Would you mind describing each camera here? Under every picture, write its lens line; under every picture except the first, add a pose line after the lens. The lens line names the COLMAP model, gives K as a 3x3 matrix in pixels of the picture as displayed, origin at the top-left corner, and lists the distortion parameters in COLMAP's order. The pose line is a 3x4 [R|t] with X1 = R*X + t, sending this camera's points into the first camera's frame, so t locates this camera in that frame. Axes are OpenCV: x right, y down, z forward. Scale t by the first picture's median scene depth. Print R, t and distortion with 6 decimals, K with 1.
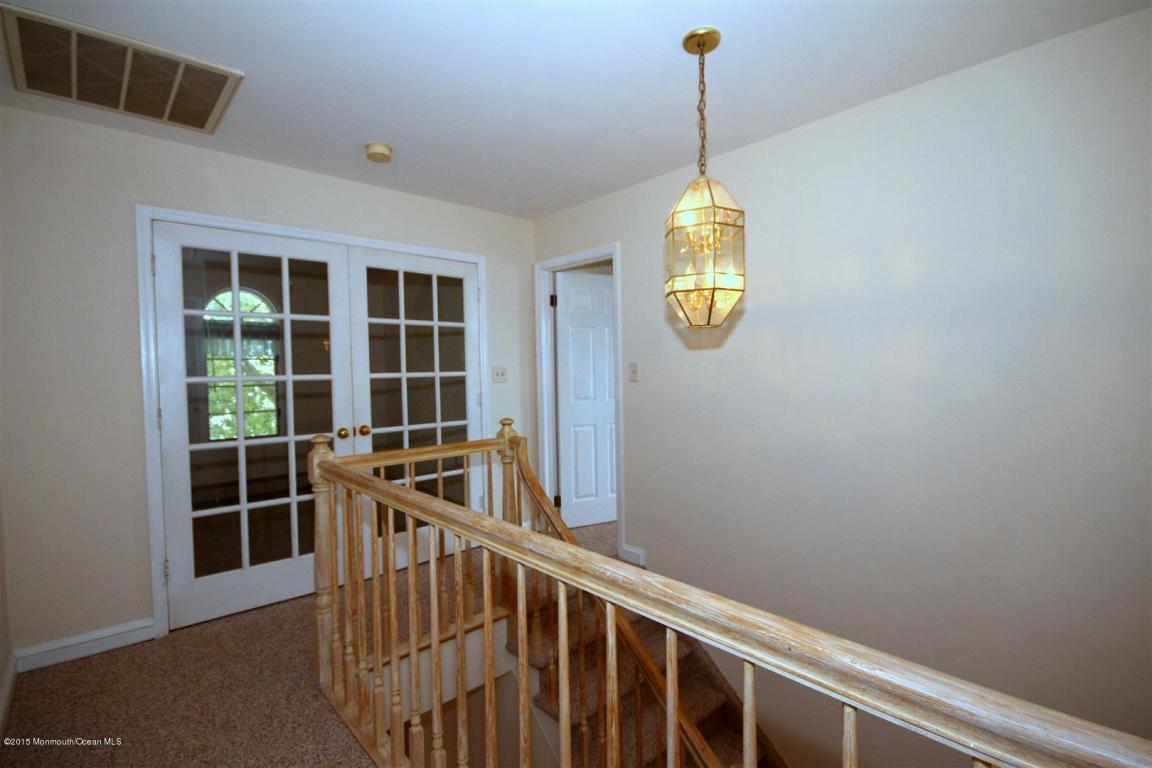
lens RADIAL K [[538.0, 0, 576.0], [0, 538.0, 384.0], [0, 0, 1]] dist [-0.001594, -0.000568]
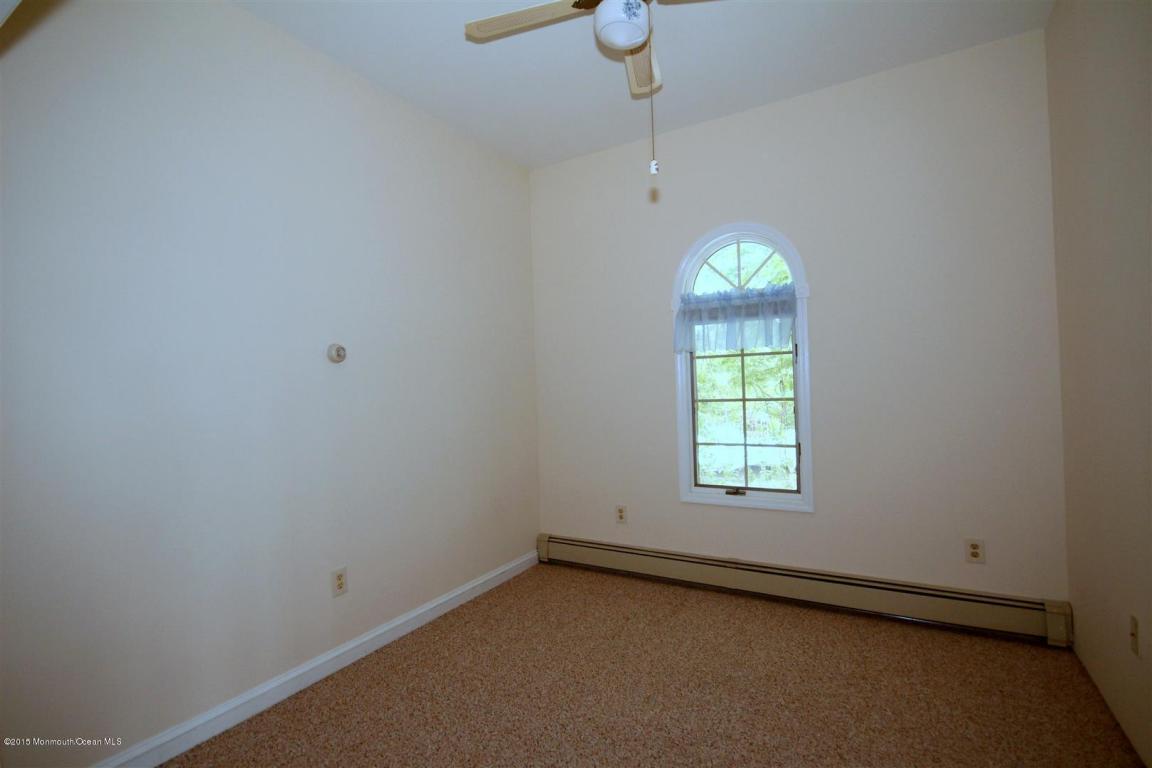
lens RADIAL K [[538.0, 0, 576.0], [0, 538.0, 384.0], [0, 0, 1]] dist [-0.001594, -0.000568]
pose [[0.285676, -0.010069, -0.958273, -0.291806], [-0.002597, 0.999933, -0.011281, -0.018866], [0.958323, 0.005712, 0.285631, 1.845225]]
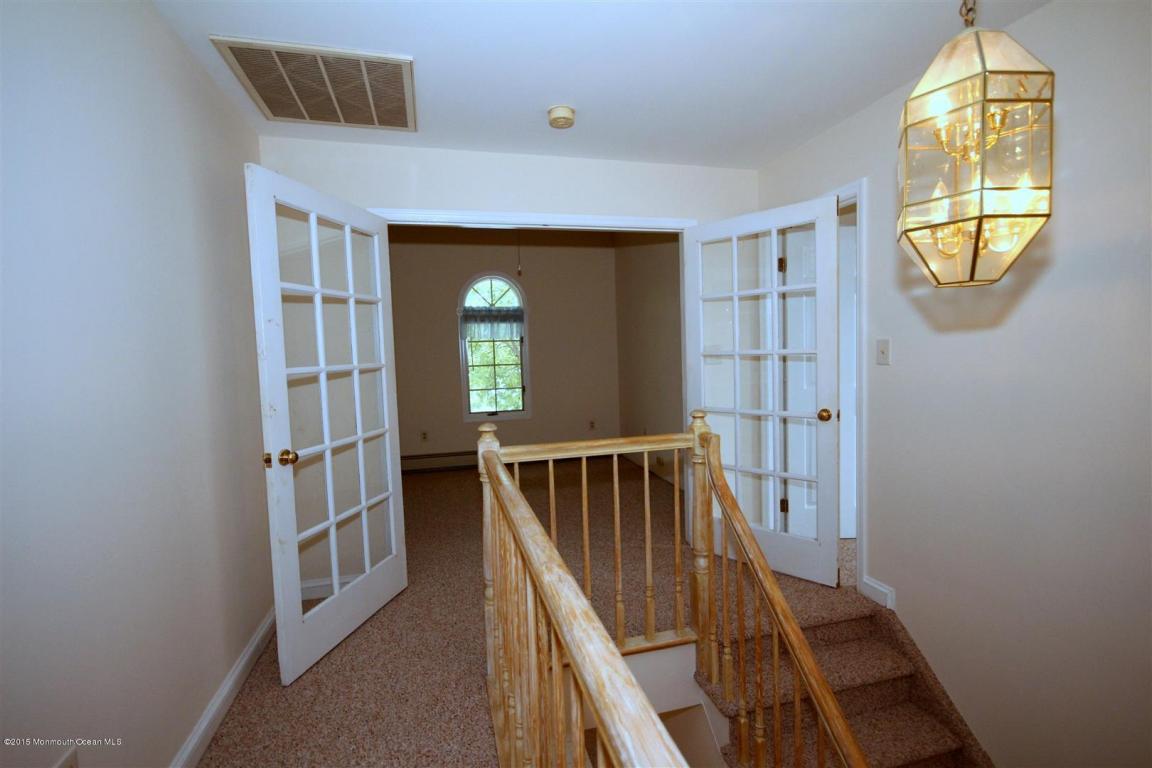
lens RADIAL K [[538.0, 0, 576.0], [0, 538.0, 384.0], [0, 0, 1]] dist [-0.001594, -0.000568]
pose [[0.889568, 0.019142, -0.456402, 0.115302], [0.001632, 0.998982, 0.045081, -0.020435], [0.456801, -0.040847, 0.888631, 0.234869]]
